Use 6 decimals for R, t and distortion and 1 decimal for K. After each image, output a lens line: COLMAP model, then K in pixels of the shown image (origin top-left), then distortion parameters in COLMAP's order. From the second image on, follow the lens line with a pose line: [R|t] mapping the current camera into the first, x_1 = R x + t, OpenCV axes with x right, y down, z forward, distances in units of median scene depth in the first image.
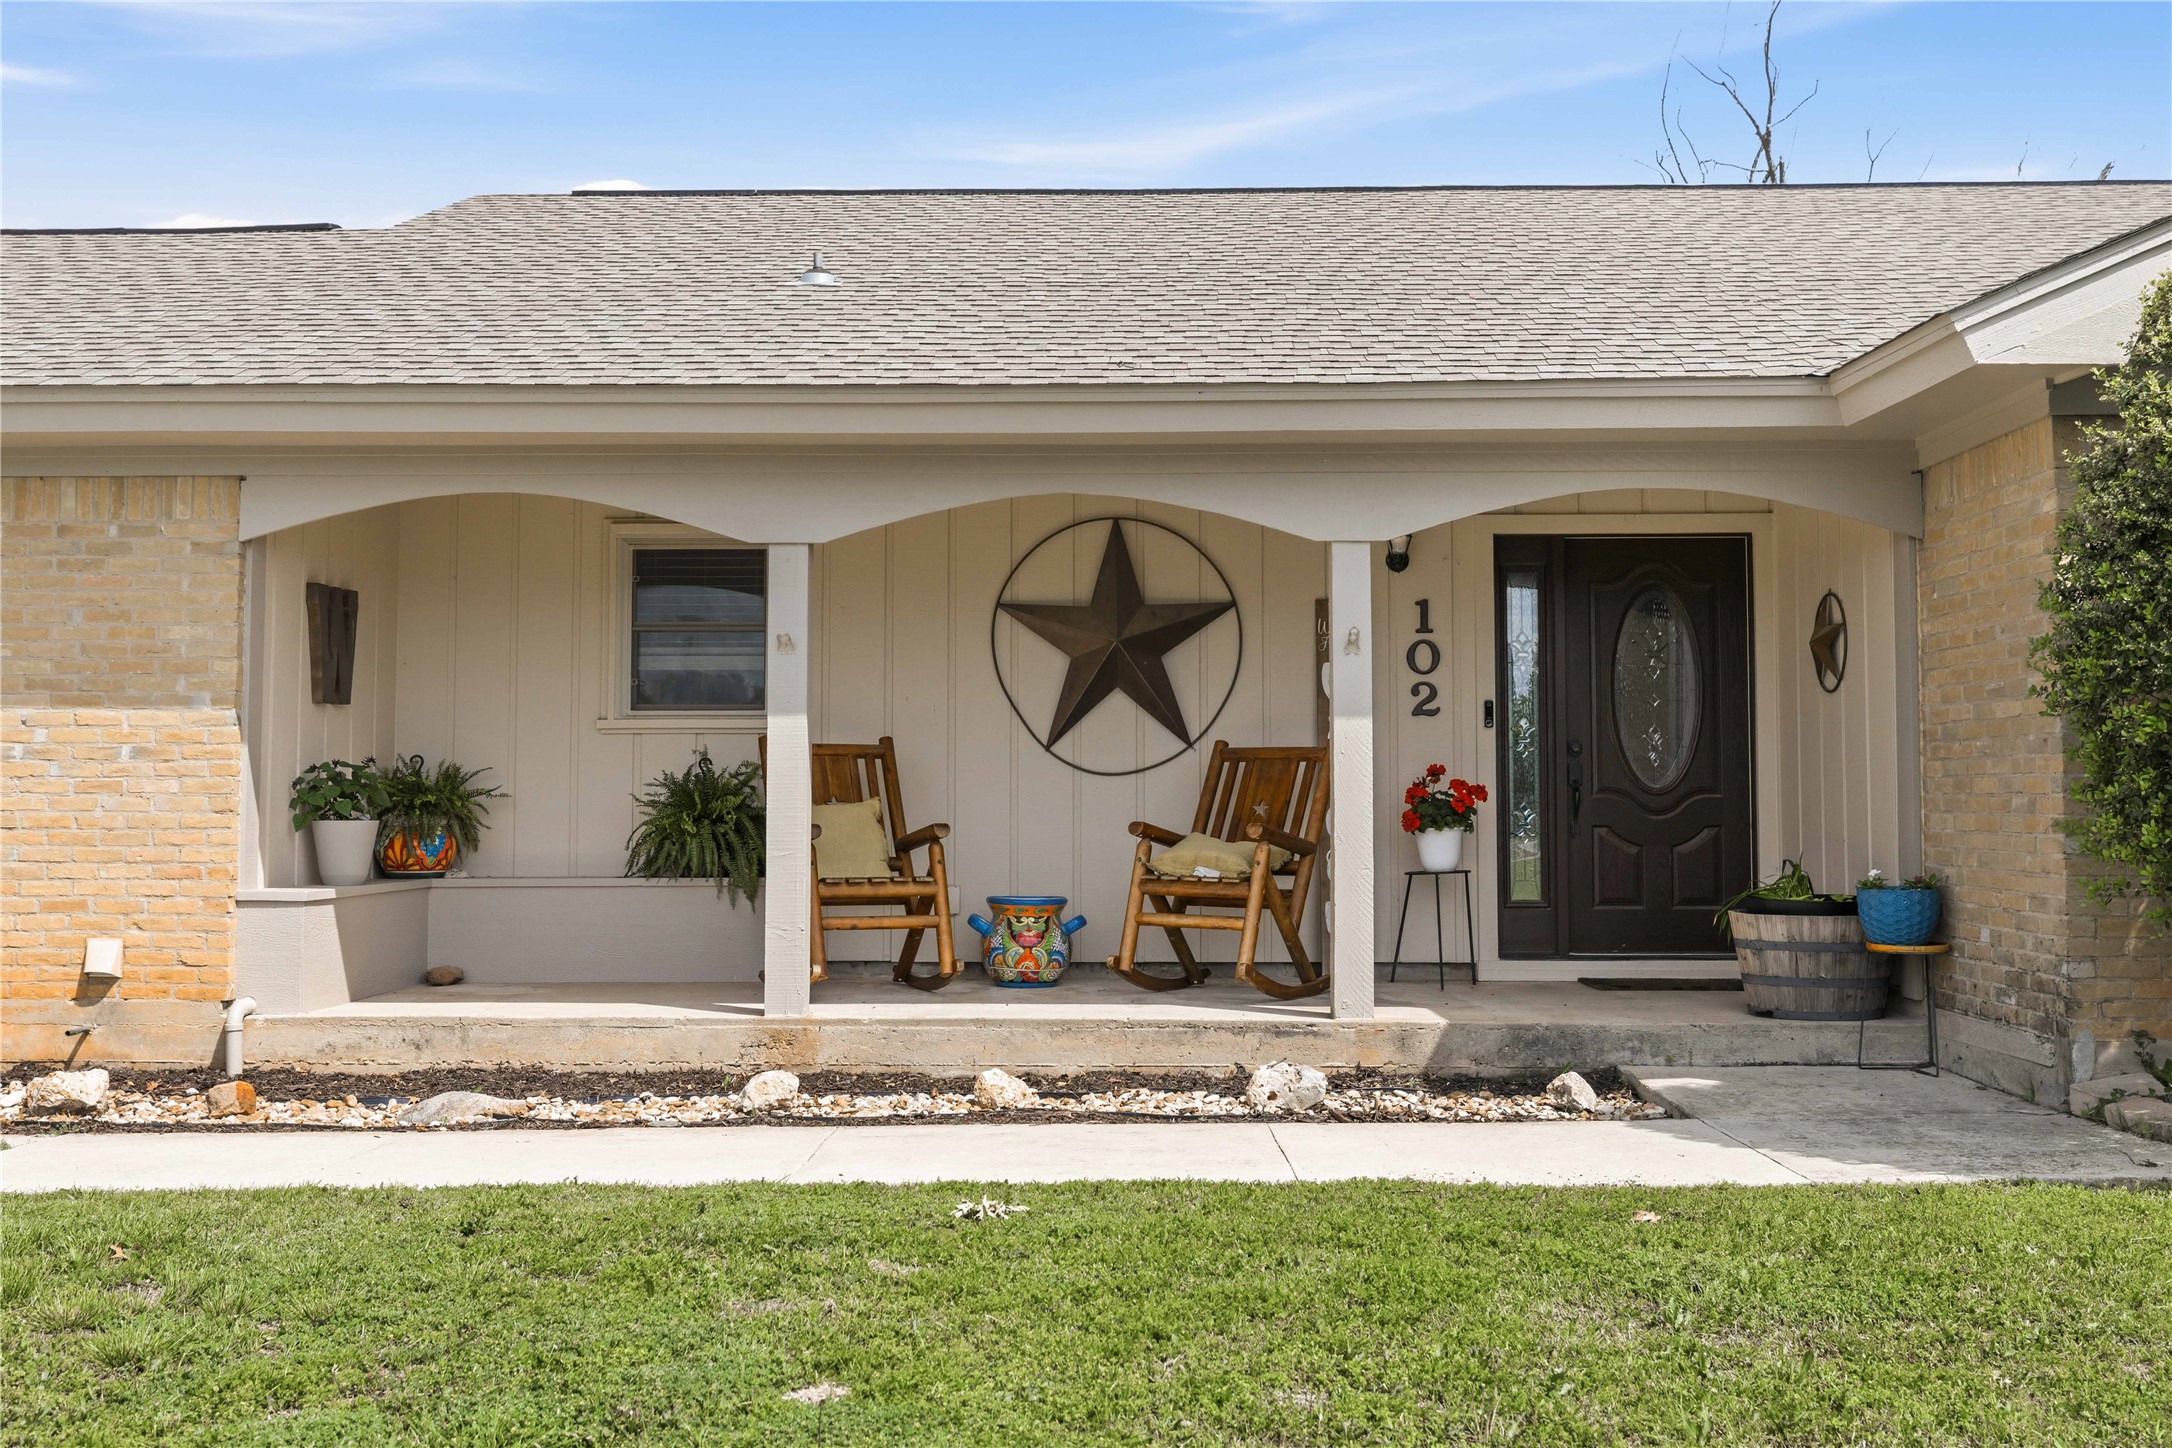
lens RADIAL K [[2221.8, 0, 1085.2], [0, 2221.8, 641.3], [0, 0, 1]] dist [0.054544, 0.012846]
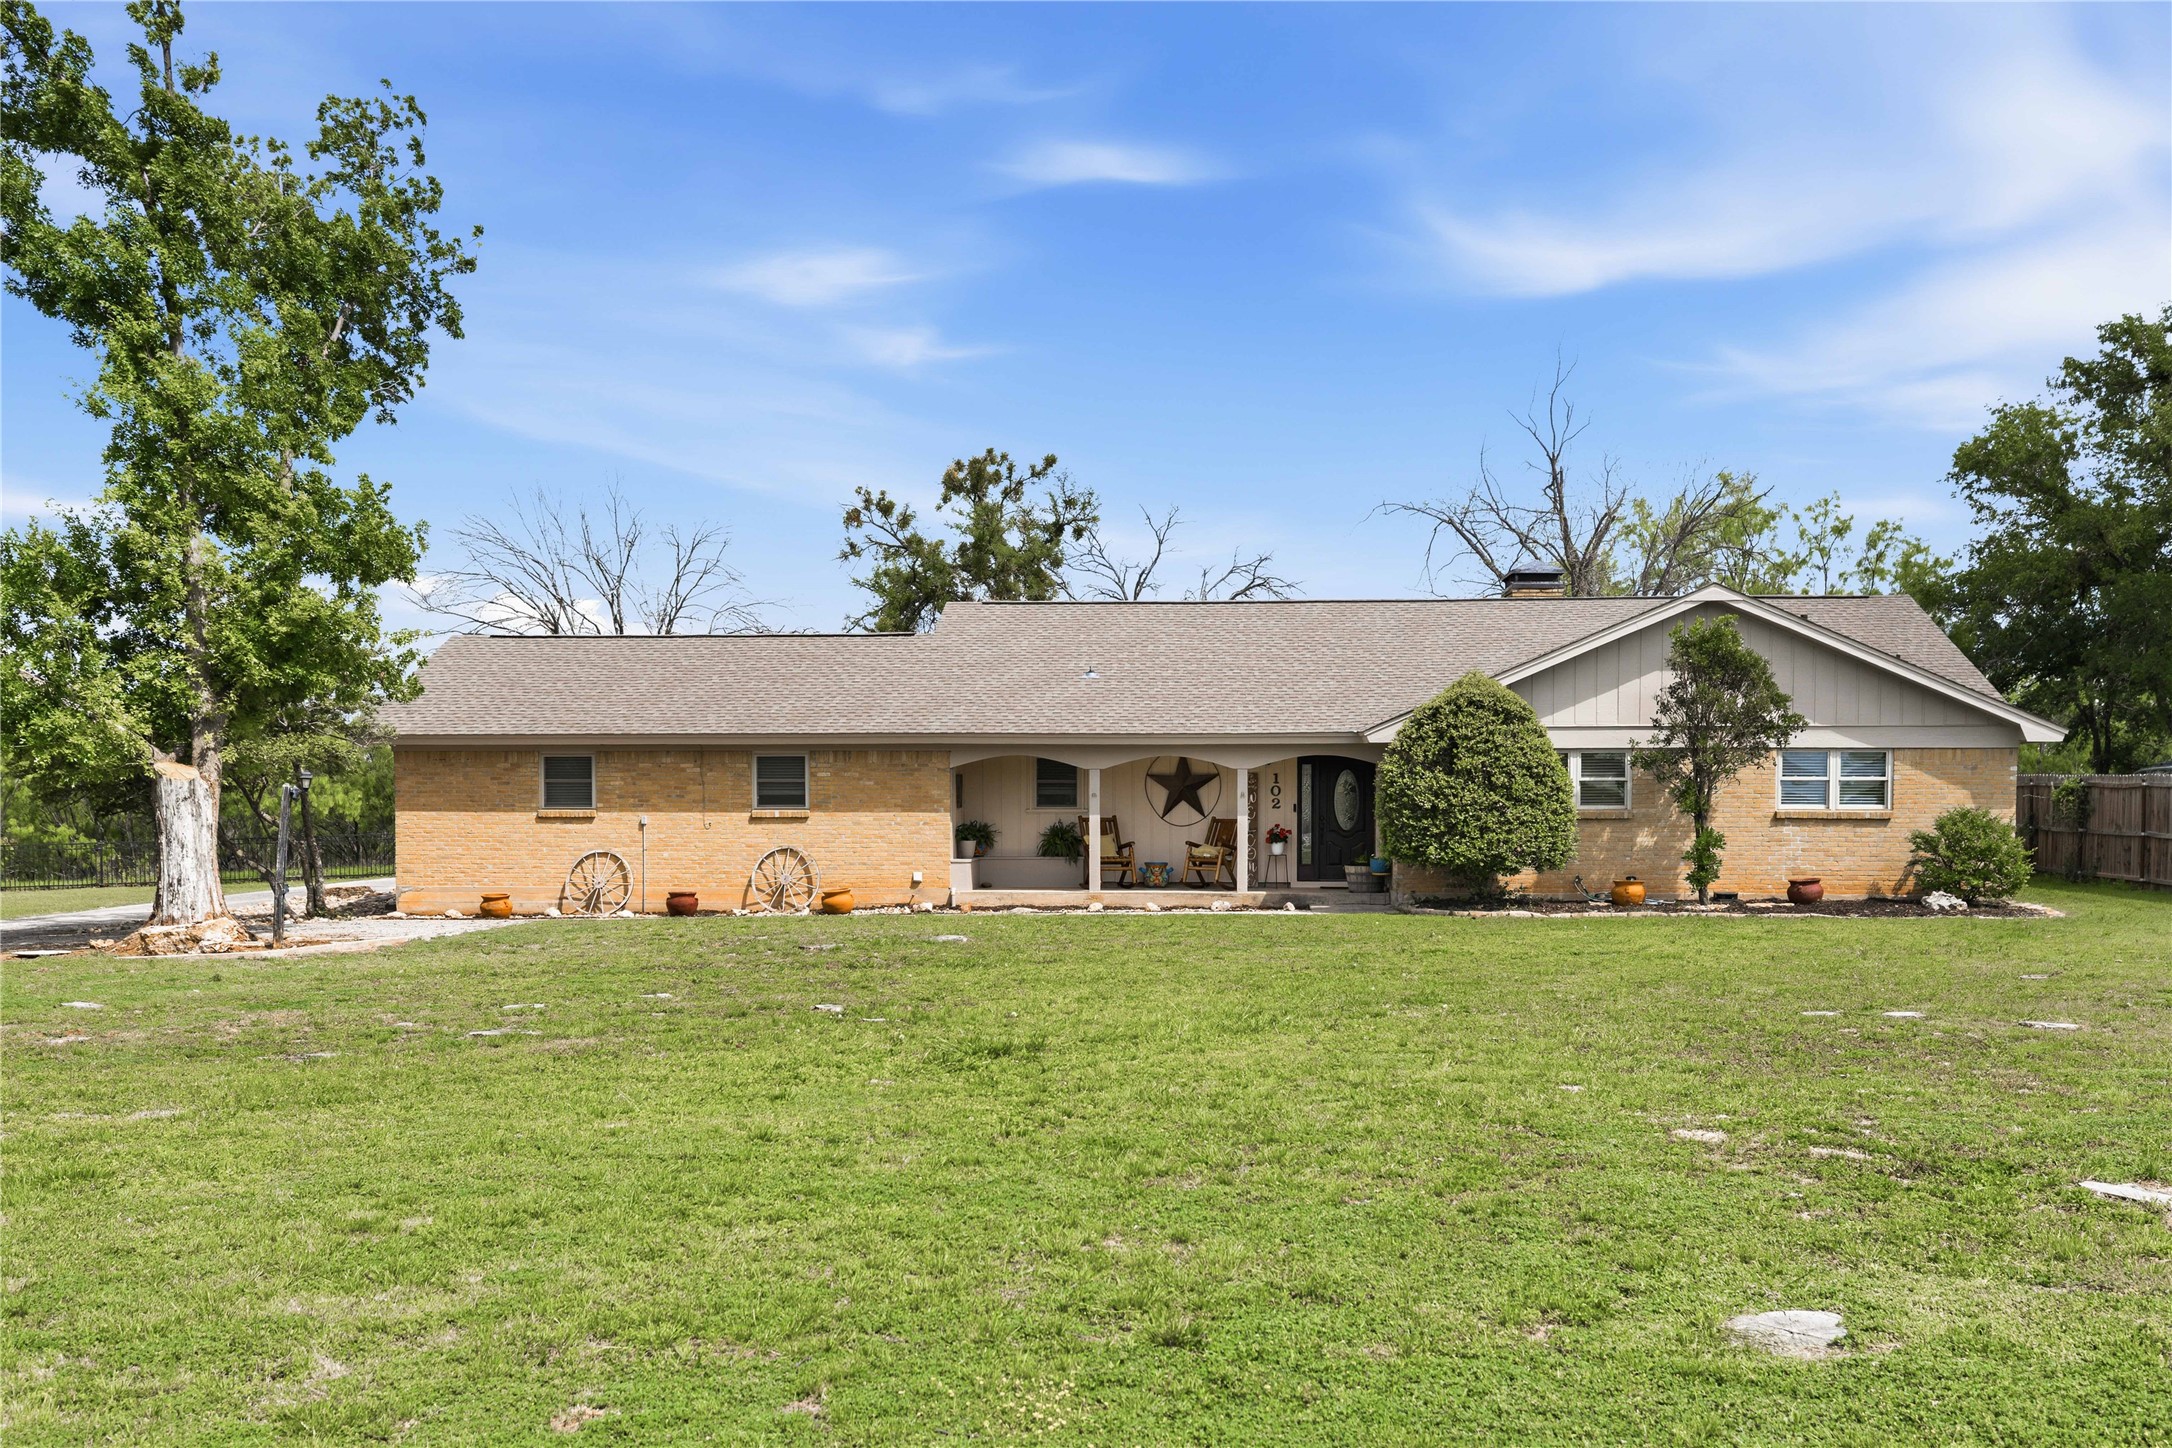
lens RADIAL K [[2277.6, 0, 1086.0], [0, 2277.6, 724.0], [0, 0, 1]] dist [0.007852, -0.010284]
pose [[0.998417, -0.002731, -0.056183, 0.066610], [0.005428, 0.998837, 0.047908, -0.280786], [0.055987, -0.048137, 0.997270, -2.628353]]
